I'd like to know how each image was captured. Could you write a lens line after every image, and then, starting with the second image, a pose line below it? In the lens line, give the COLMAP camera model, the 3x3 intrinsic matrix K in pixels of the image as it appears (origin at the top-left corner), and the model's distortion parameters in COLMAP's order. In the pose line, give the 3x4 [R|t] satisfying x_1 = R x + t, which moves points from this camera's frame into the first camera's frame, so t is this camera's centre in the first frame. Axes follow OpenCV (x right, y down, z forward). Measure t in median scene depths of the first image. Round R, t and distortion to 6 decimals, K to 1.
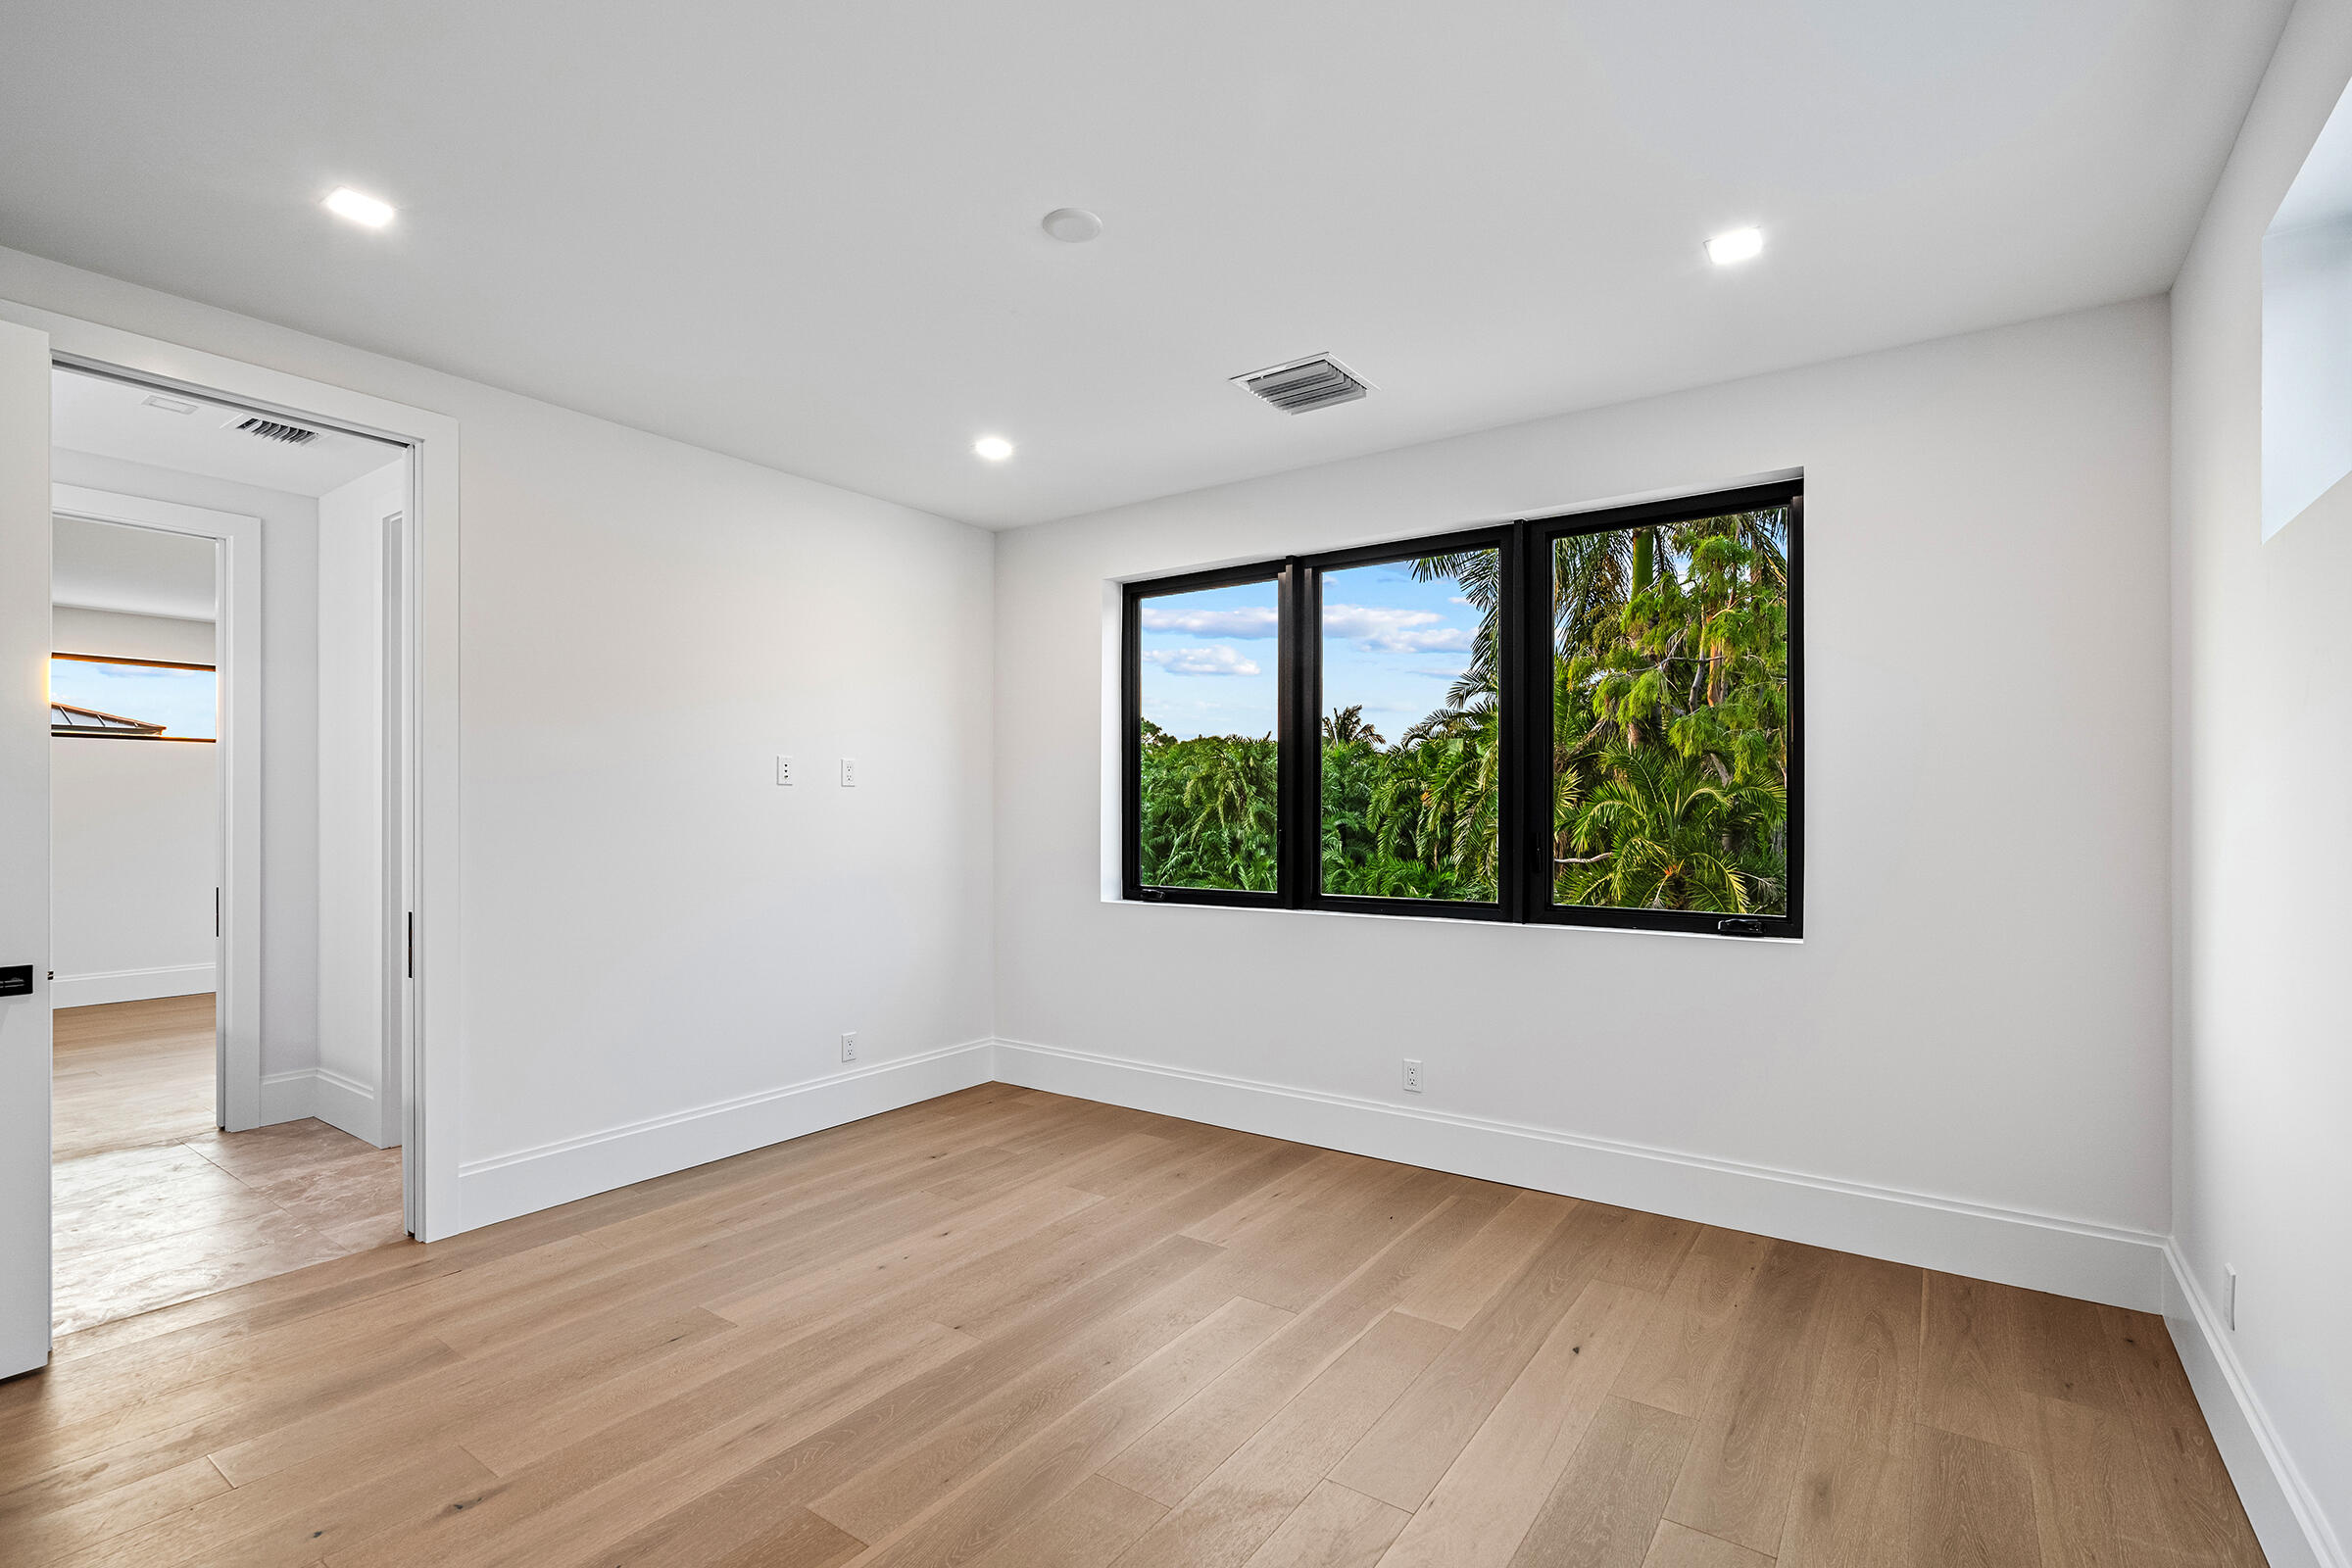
lens RADIAL K [[1085.5, 0, 1177.3], [0, 1085.5, 805.5], [0, 0, 1]] dist [0.000382, 0.000485]
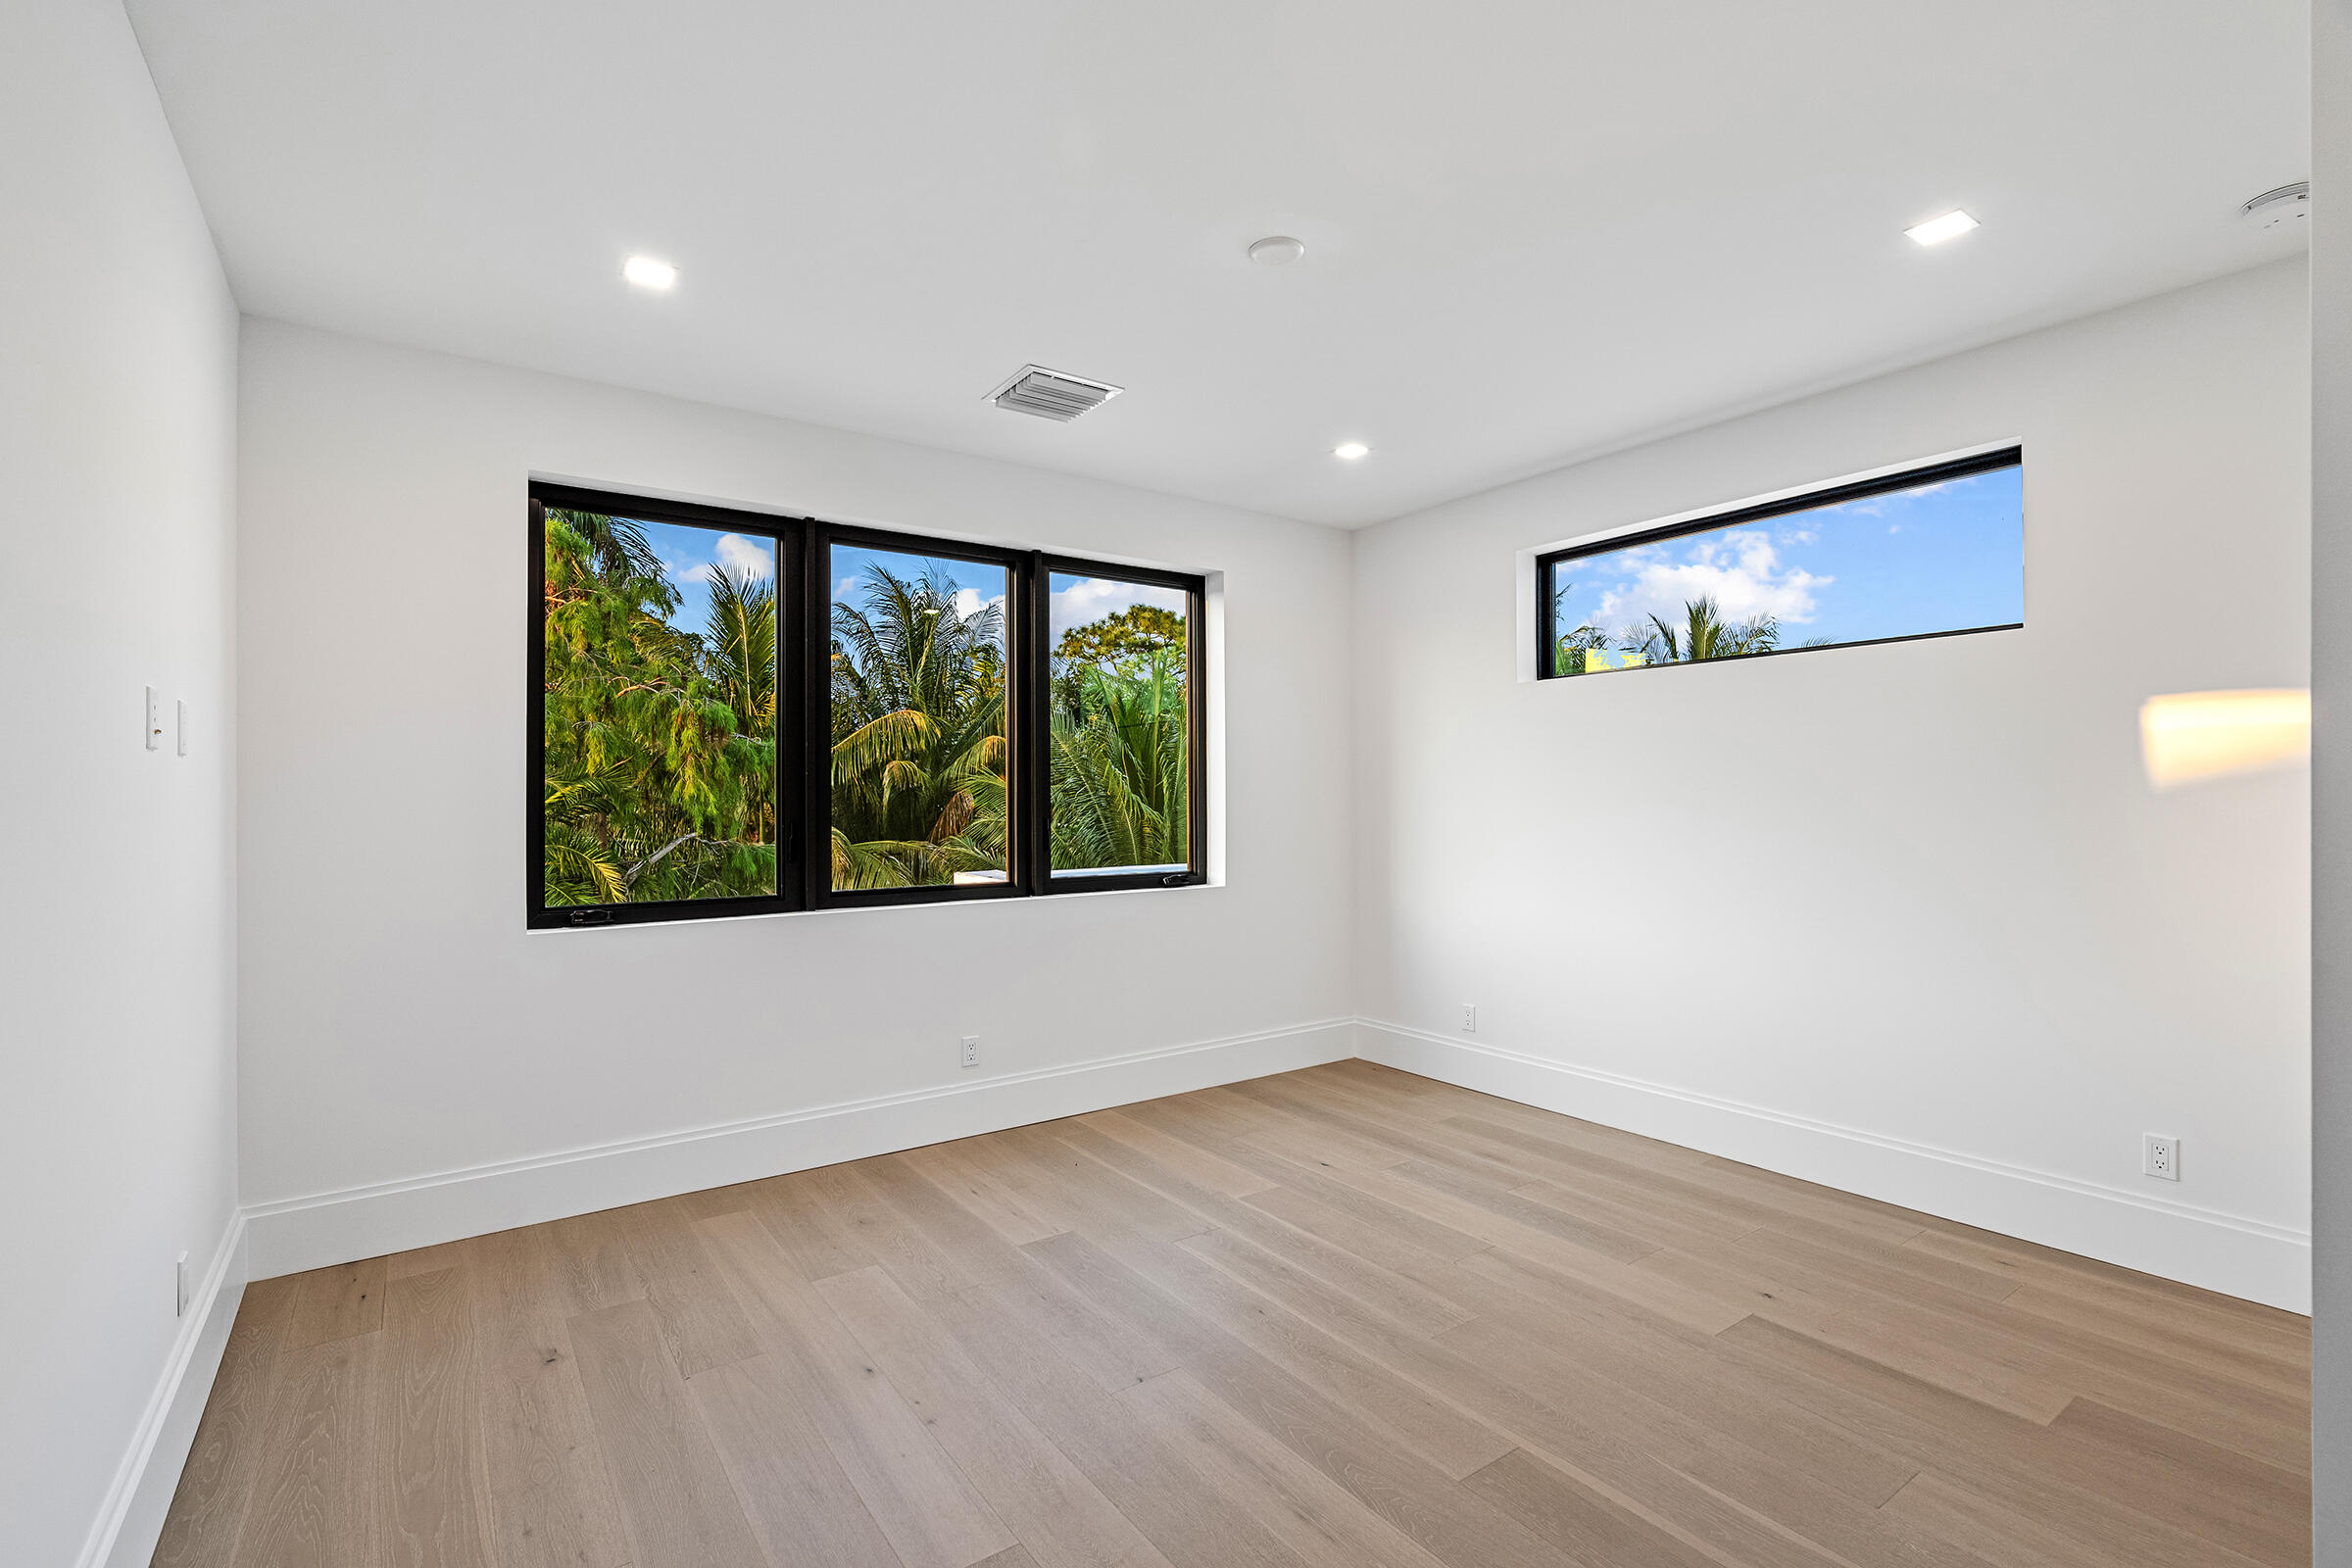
lens RADIAL K [[1065.9, 0, 1187.8], [0, 1065.9, 784.9], [0, 0, 1]] dist [-0.008793, 0.001141]
pose [[0.319679, 0.010852, 0.947464, -0.783954], [0.001047, 0.999930, -0.011807, 0.003702], [-0.947525, 0.004767, 0.319645, 0.526115]]
